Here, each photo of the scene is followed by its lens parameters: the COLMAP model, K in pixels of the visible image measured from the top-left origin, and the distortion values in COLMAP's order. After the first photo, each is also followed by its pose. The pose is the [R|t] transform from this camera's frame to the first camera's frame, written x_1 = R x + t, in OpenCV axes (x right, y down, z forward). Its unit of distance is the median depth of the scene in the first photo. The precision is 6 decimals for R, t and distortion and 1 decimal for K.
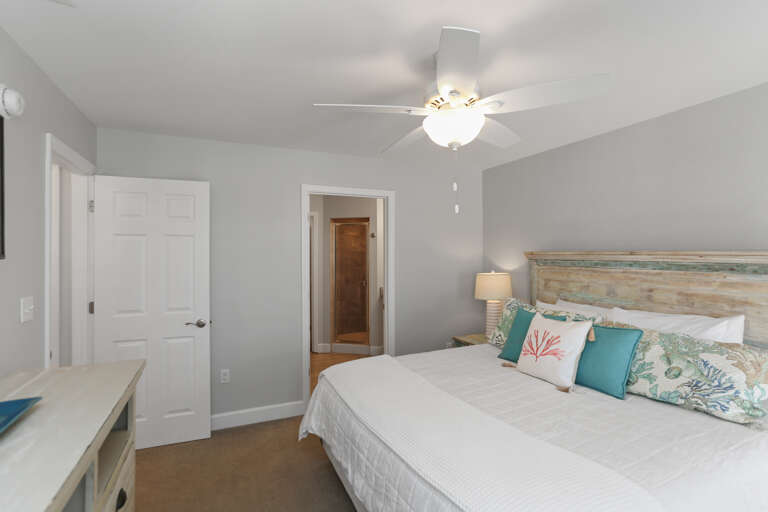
lens RADIAL K [[389.6, 0, 380.6], [0, 389.6, 246.0], [0, 0, 1]] dist [-0.058804, 0.039478]
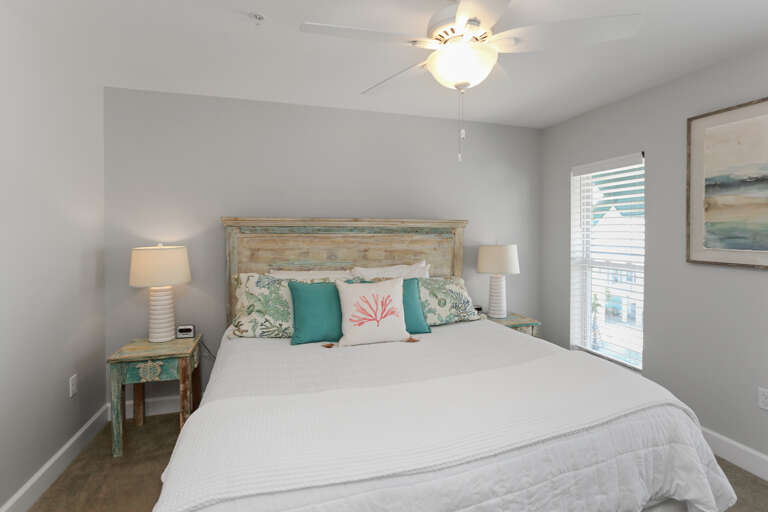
lens RADIAL K [[372.4, 0, 387.2], [0, 372.4, 239.4], [0, 0, 1]] dist [-0.053067, 0.027626]
pose [[0.105970, -0.009456, 0.994324, -0.451166], [-0.016559, 0.999799, 0.011273, 0.063139], [-0.994231, -0.017660, 0.105792, 0.773164]]
